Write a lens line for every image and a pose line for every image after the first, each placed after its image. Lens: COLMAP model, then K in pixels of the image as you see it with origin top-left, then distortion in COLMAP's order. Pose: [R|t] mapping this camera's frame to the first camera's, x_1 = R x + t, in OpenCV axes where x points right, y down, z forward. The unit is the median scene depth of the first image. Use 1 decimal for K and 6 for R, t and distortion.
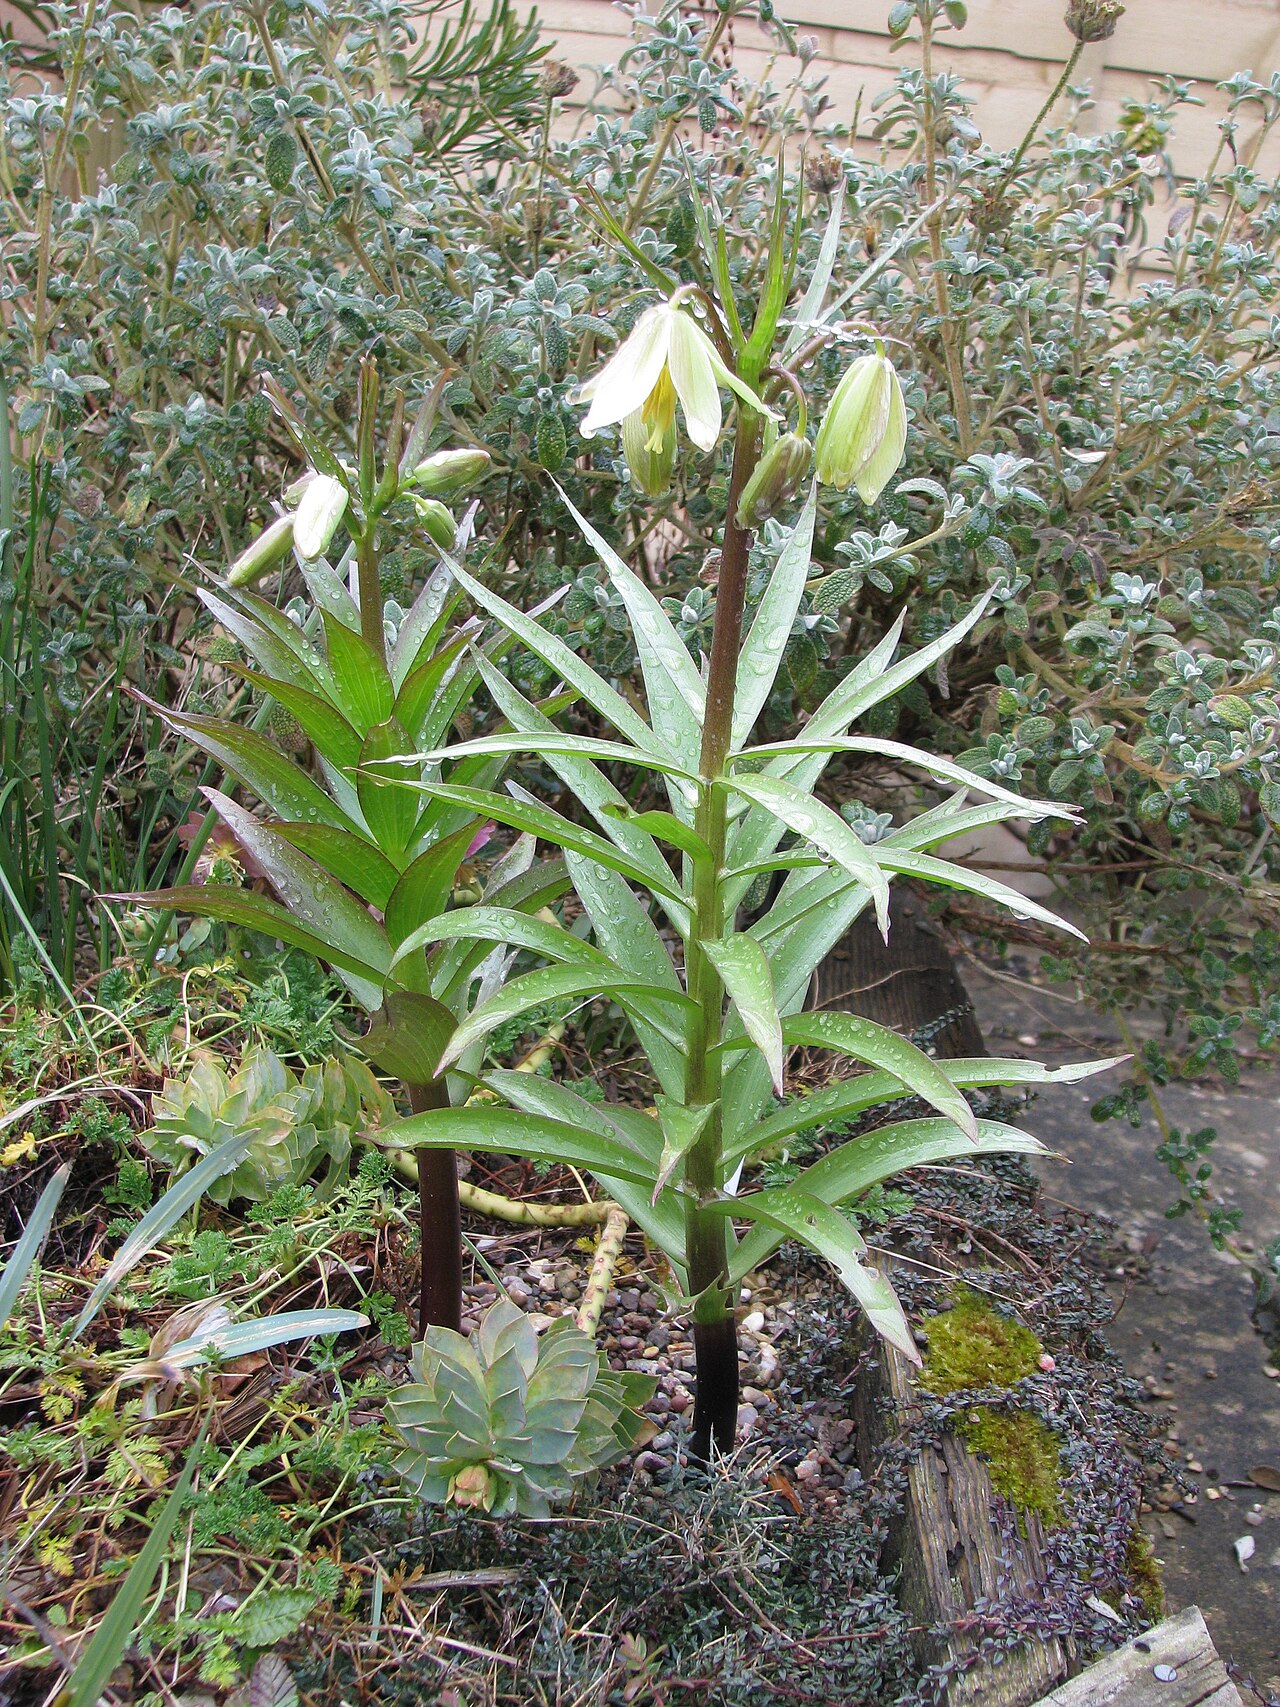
lens RADIAL K [[2265.7, 0, 681.6], [0, 2265.7, 941.8], [0, 0, 1]] dist [-0.164556, 0.463335]
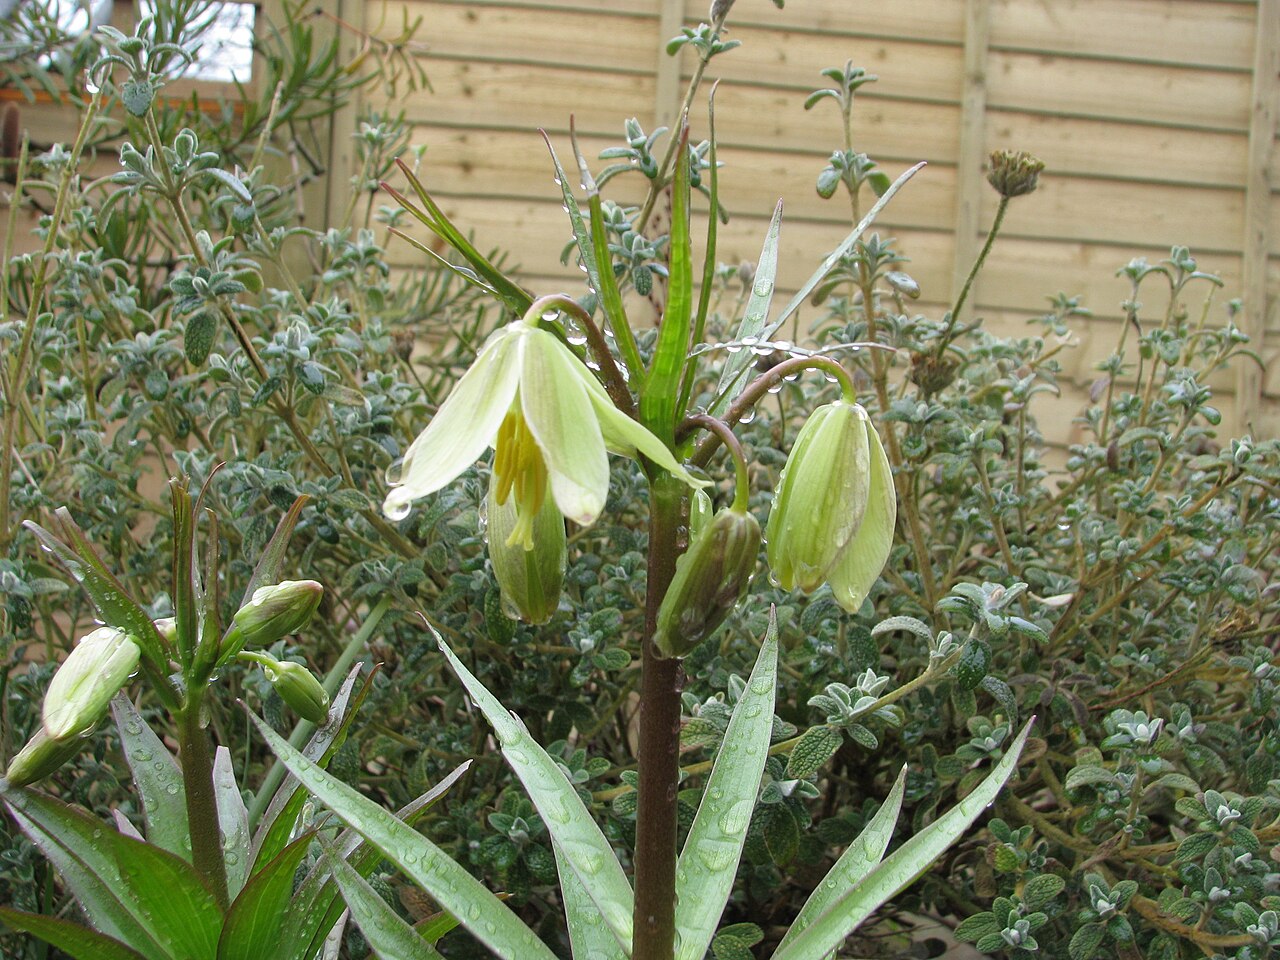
lens RADIAL K [[1698.9, 0, 643.3], [0, 1698.9, 477.7], [0, 0, 1]] dist [-0.164556, 0.463335]
pose [[0.997729, -0.064444, -0.019571, 0.021374], [0.054858, 0.946180, -0.318957, -0.048040], [0.039072, 0.317159, 0.947567, 0.325603]]
